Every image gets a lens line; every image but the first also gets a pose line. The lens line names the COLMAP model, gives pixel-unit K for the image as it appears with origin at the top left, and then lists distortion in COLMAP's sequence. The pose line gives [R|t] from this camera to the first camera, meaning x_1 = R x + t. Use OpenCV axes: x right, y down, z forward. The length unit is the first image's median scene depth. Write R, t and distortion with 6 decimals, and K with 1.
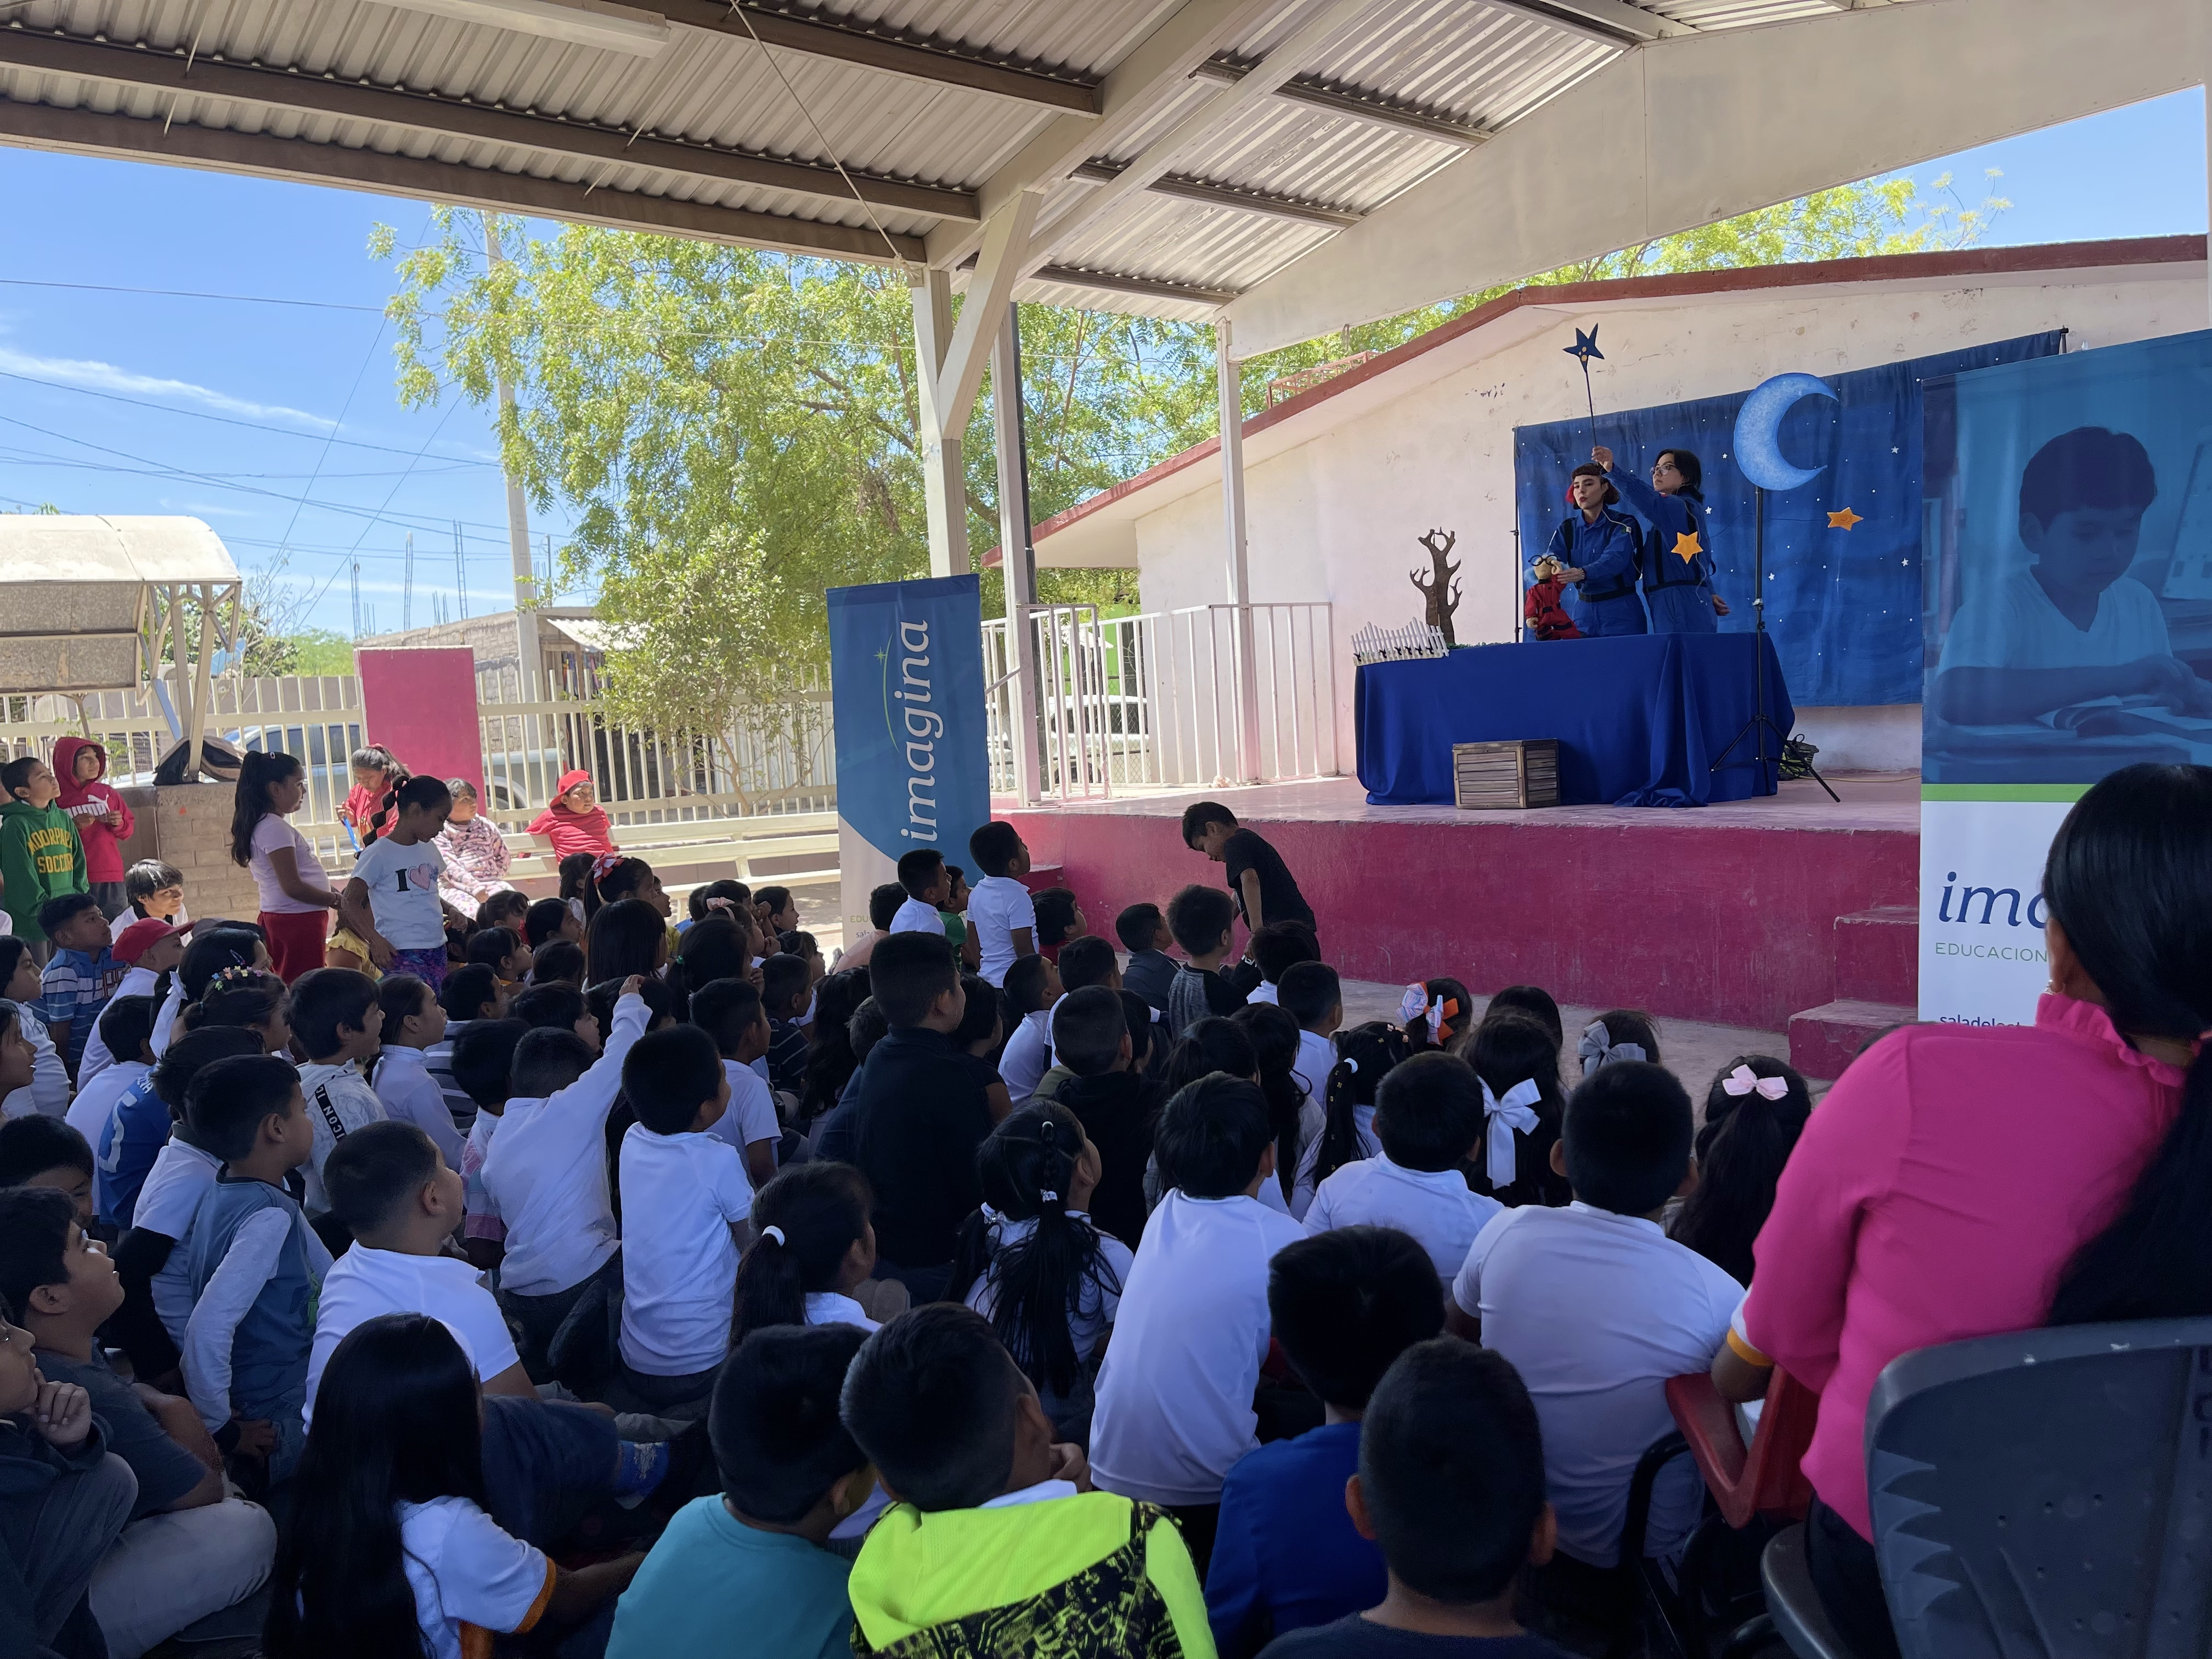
lens RADIAL K [[1666.0, 0, 1106.3], [0, 1666.0, 836.3], [0, 0, 1]] dist [-0.003920, -0.008143]
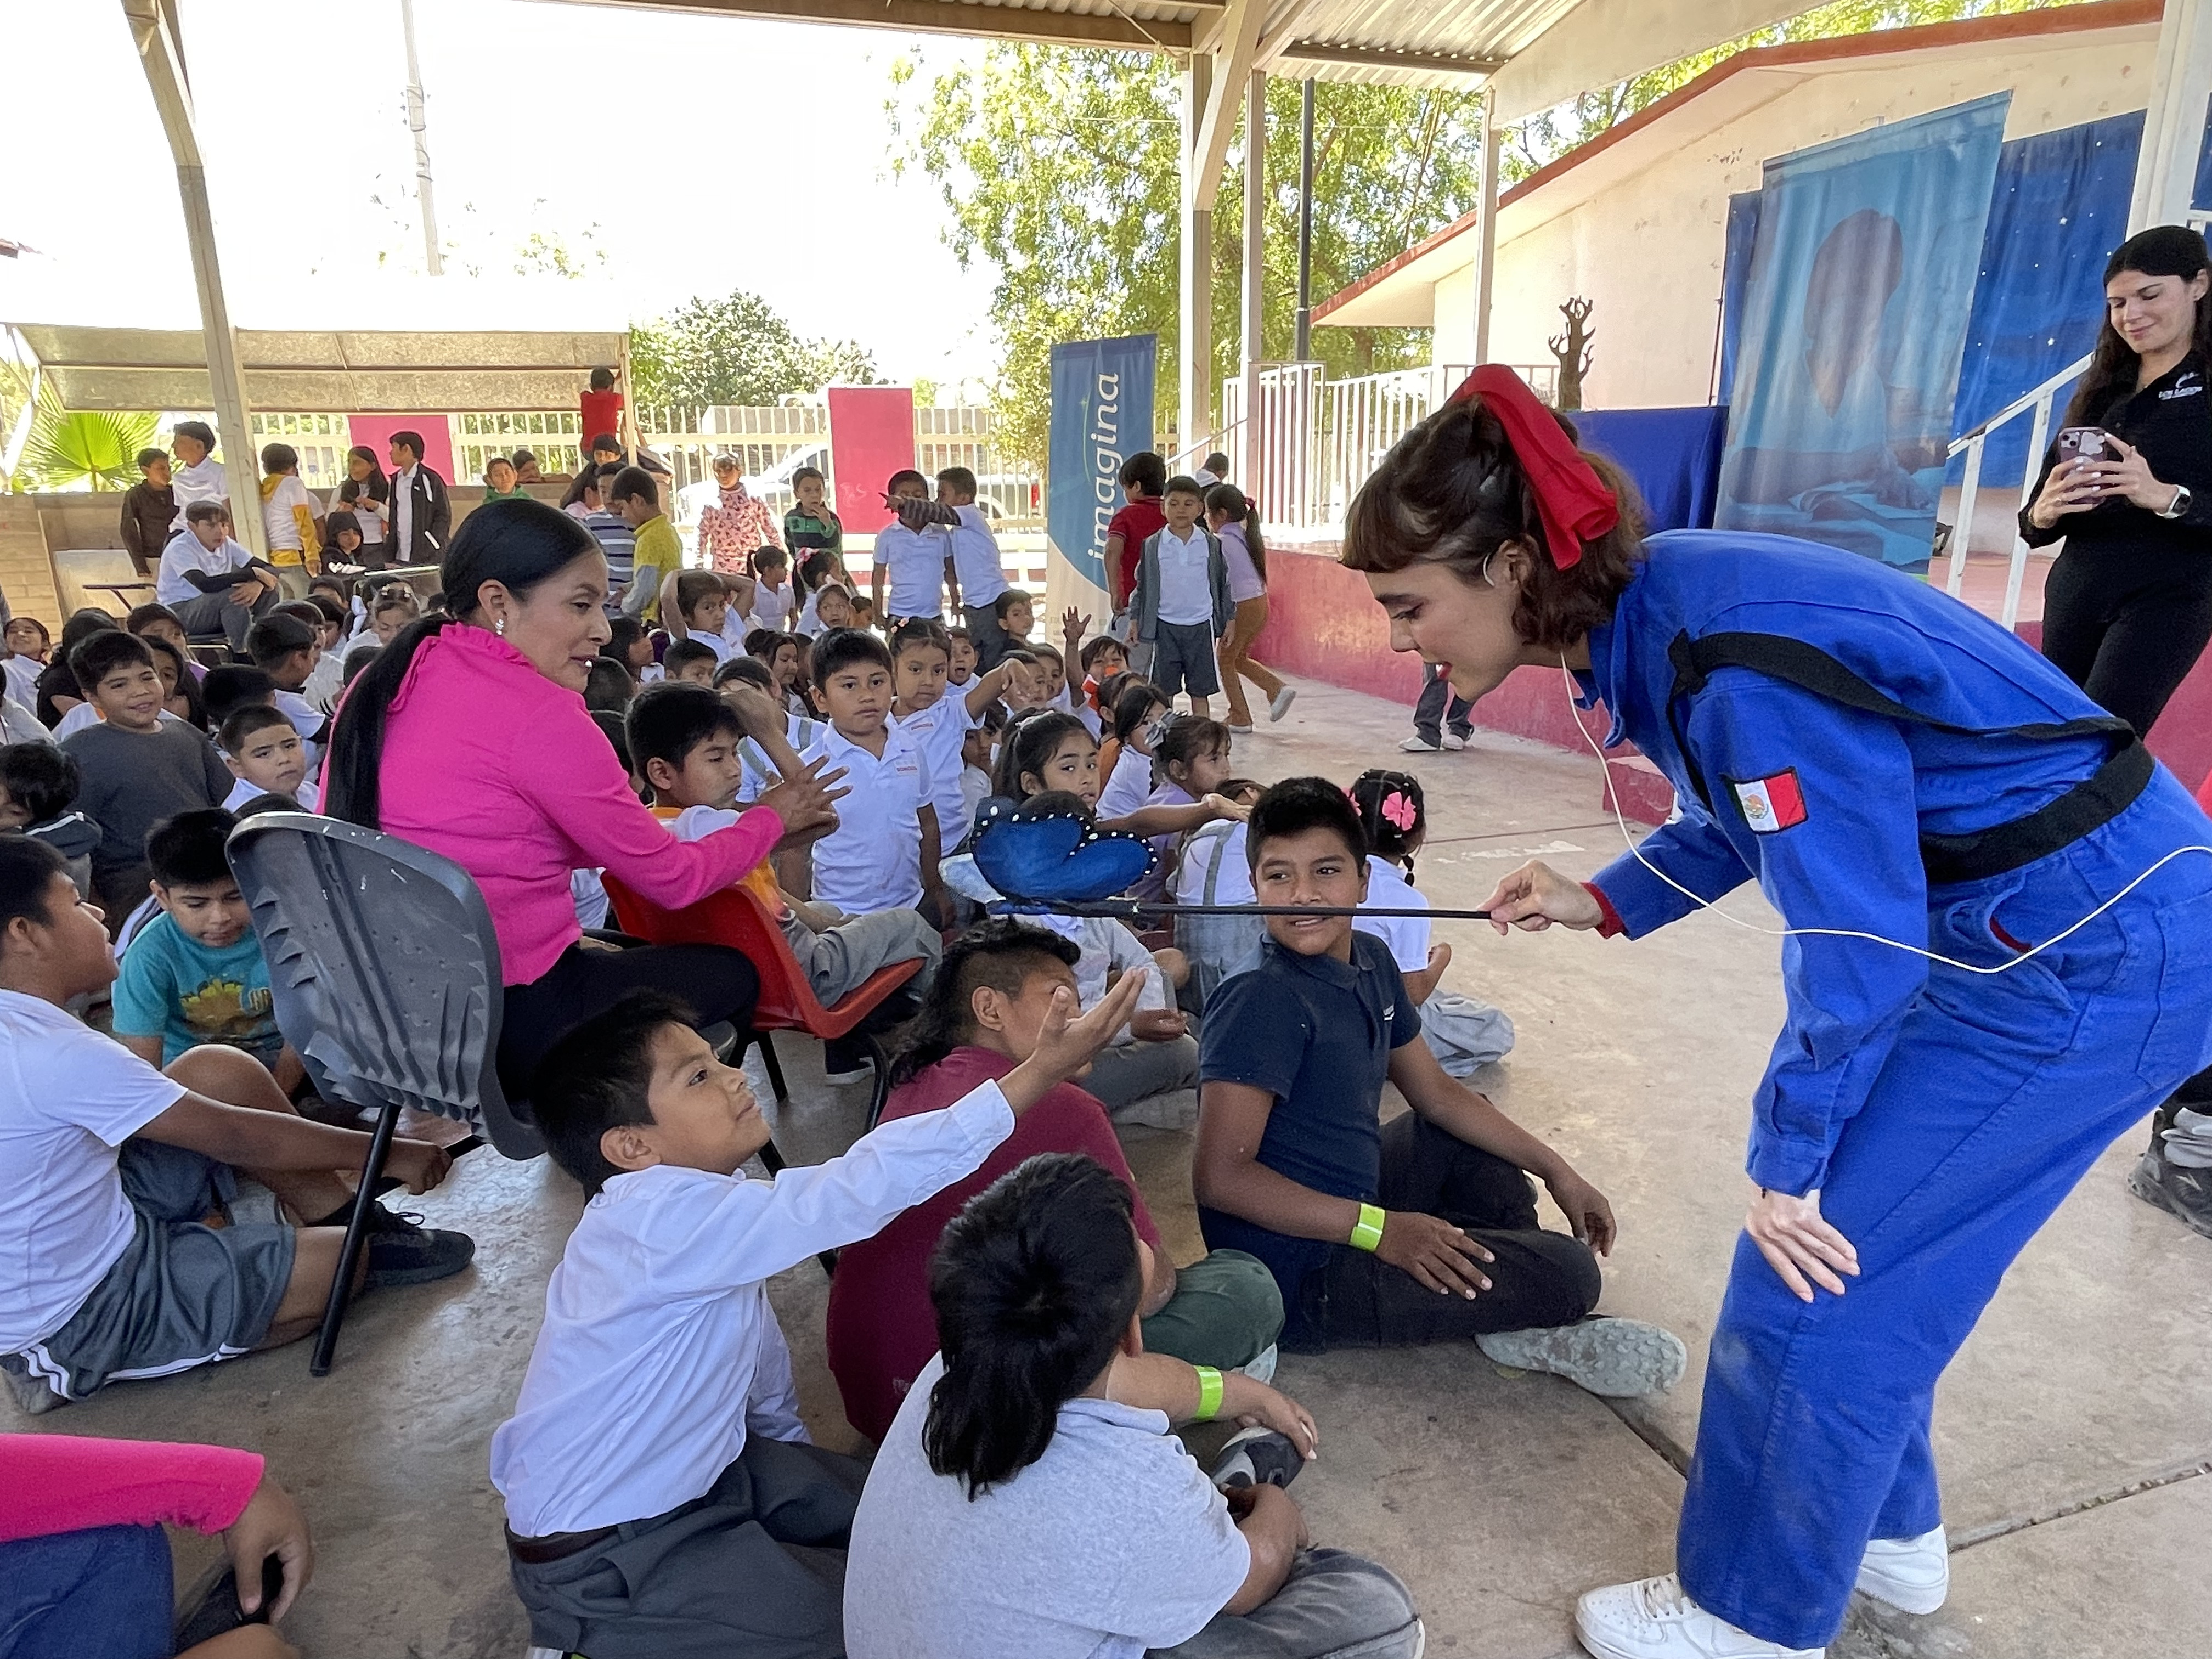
lens RADIAL K [[1451.1, 0, 1105.1], [0, 1451.1, 824.7], [0, 0, 1]] dist [-0.034847, 0.006401]
pose [[0.938927, 0.123978, -0.321008, 0.252054], [-0.065720, 0.980279, 0.186372, -0.005988], [0.337784, -0.153893, 0.928558, -0.006513]]
